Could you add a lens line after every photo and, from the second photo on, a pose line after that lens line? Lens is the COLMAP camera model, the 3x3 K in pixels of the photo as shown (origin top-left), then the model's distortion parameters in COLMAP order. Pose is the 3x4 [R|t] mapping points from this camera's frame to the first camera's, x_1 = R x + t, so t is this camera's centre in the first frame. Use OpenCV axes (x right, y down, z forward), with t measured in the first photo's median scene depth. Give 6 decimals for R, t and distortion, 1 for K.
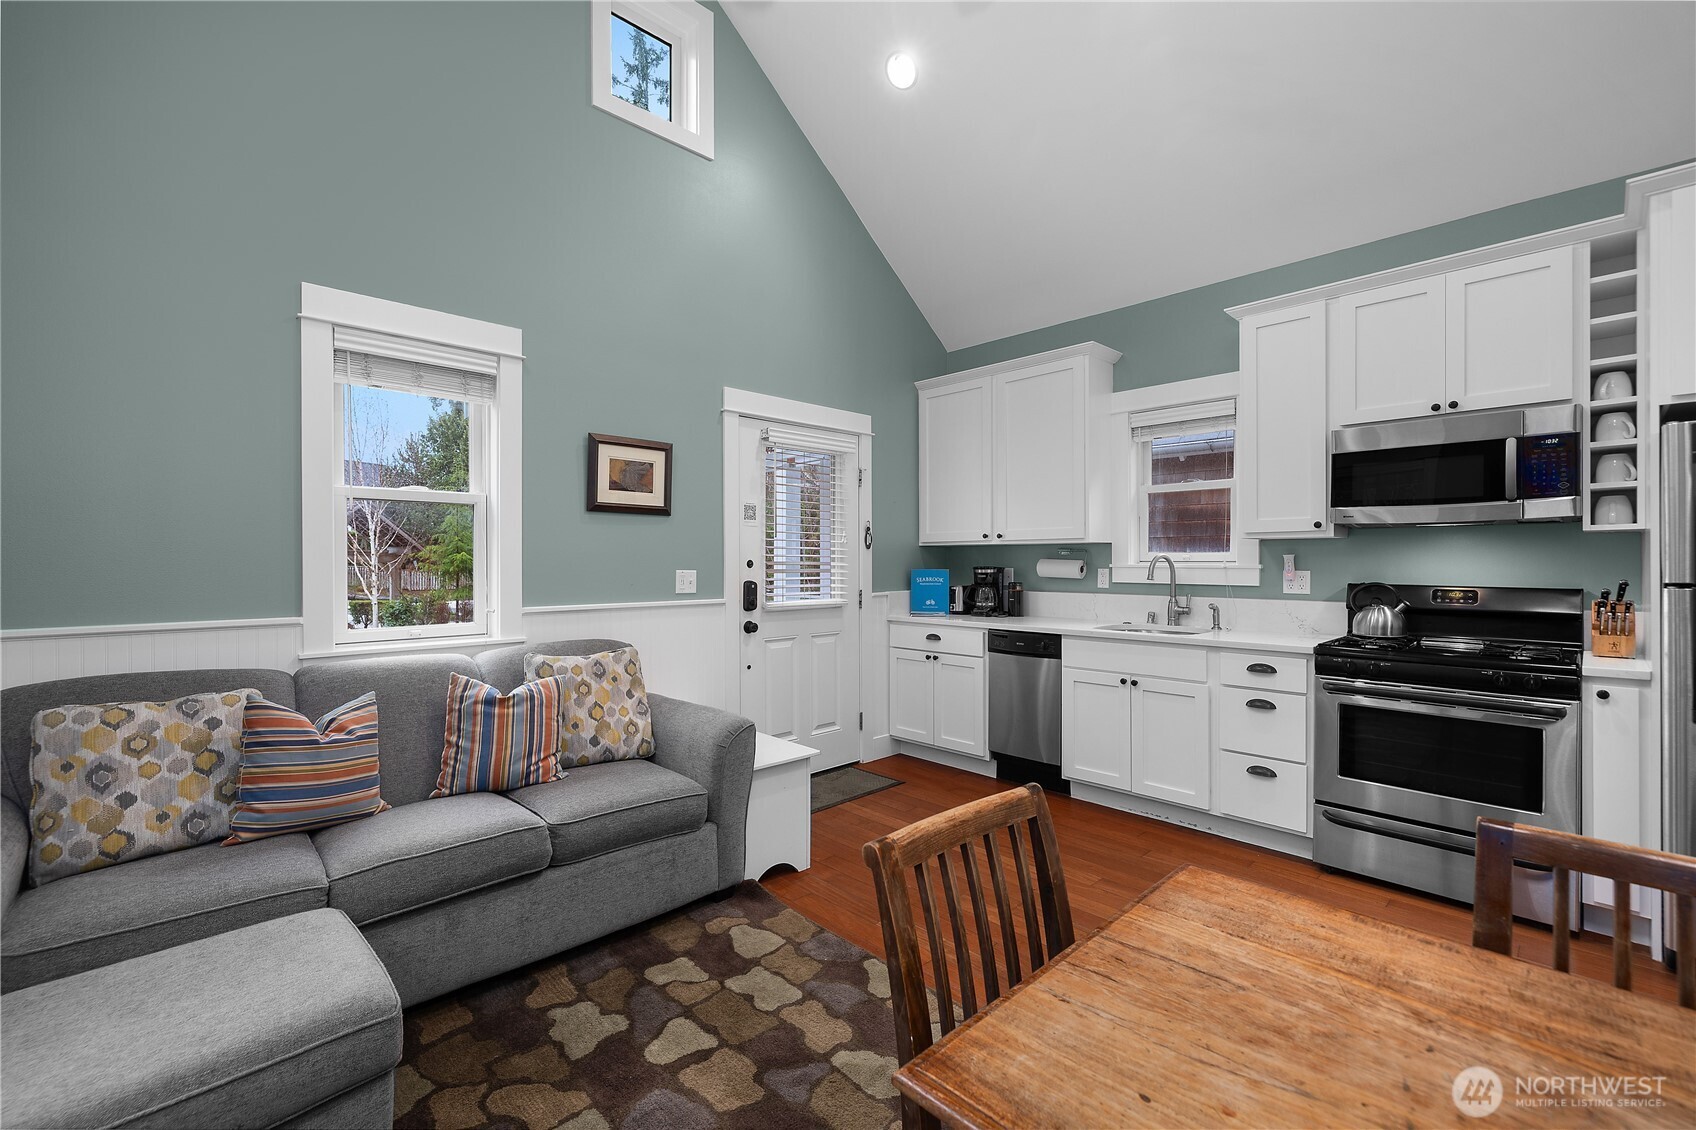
lens RADIAL K [[714.7, 0, 848.0], [0, 714.7, 565.0], [0, 0, 1]] dist [0.000853, 0.000035]
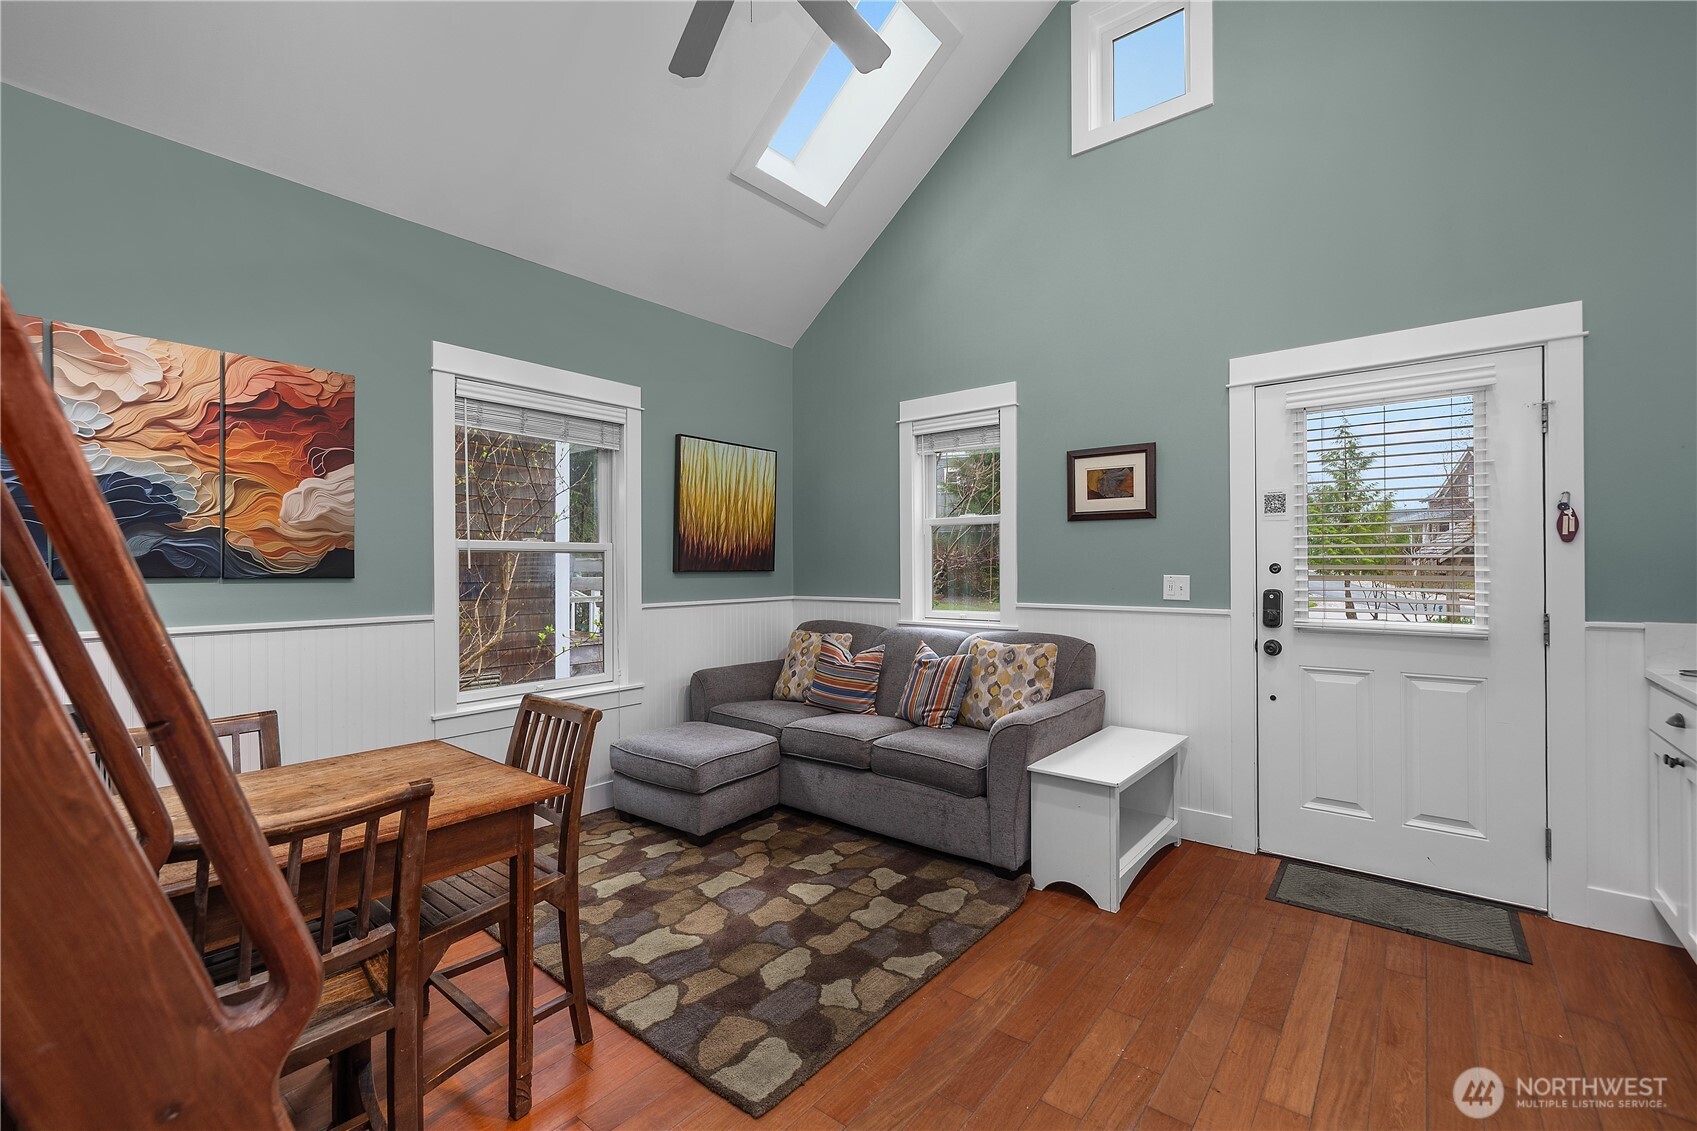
lens RADIAL K [[726.0, 0, 846.7], [0, 726.0, 567.1], [0, 0, 1]] dist [0.001955, 0.000543]
pose [[0.123797, 0.002313, -0.992305, 0.749000], [-0.000843, 0.999997, 0.002226, -0.005362], [0.992307, 0.000561, 0.123799, 0.527295]]
